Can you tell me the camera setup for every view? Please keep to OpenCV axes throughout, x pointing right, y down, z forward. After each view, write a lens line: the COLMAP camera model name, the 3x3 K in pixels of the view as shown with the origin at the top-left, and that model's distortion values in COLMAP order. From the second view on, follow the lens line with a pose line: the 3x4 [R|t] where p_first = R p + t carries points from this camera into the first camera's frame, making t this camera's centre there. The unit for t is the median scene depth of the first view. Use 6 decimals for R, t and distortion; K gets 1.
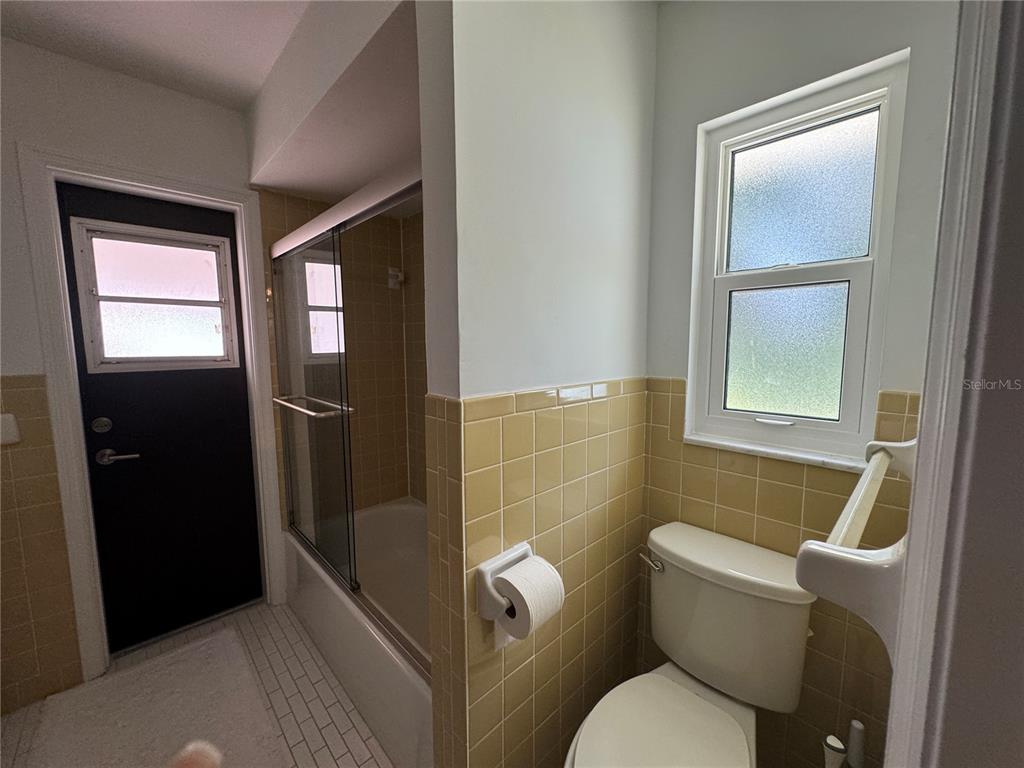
lens RADIAL K [[407.6, 0, 511.4], [0, 407.6, 384.3], [0, 0, 1]] dist [-0.002421, 0.000372]
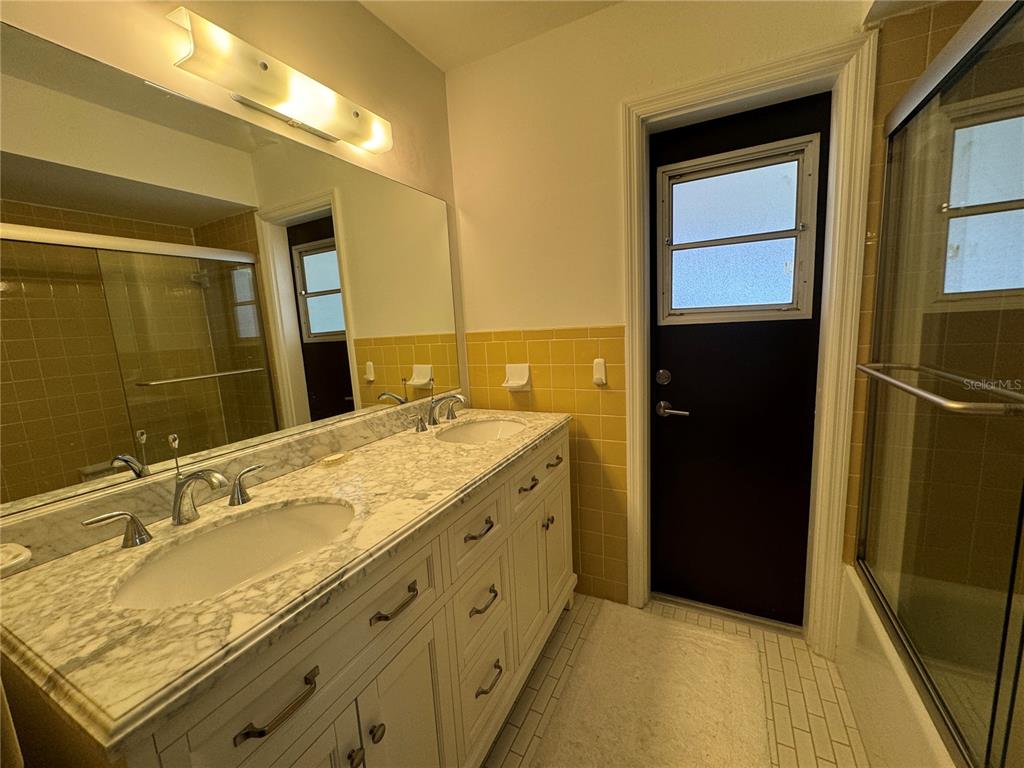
lens RADIAL K [[407.6, 0, 513.2], [0, 407.6, 384.0], [0, 0, 1]] dist [-0.002421, 0.000372]
pose [[0.322067, 0.125781, -0.938324, -0.150980], [-0.048140, 0.992028, 0.116456, 0.015788], [0.945492, 0.007664, 0.325555, 0.276230]]
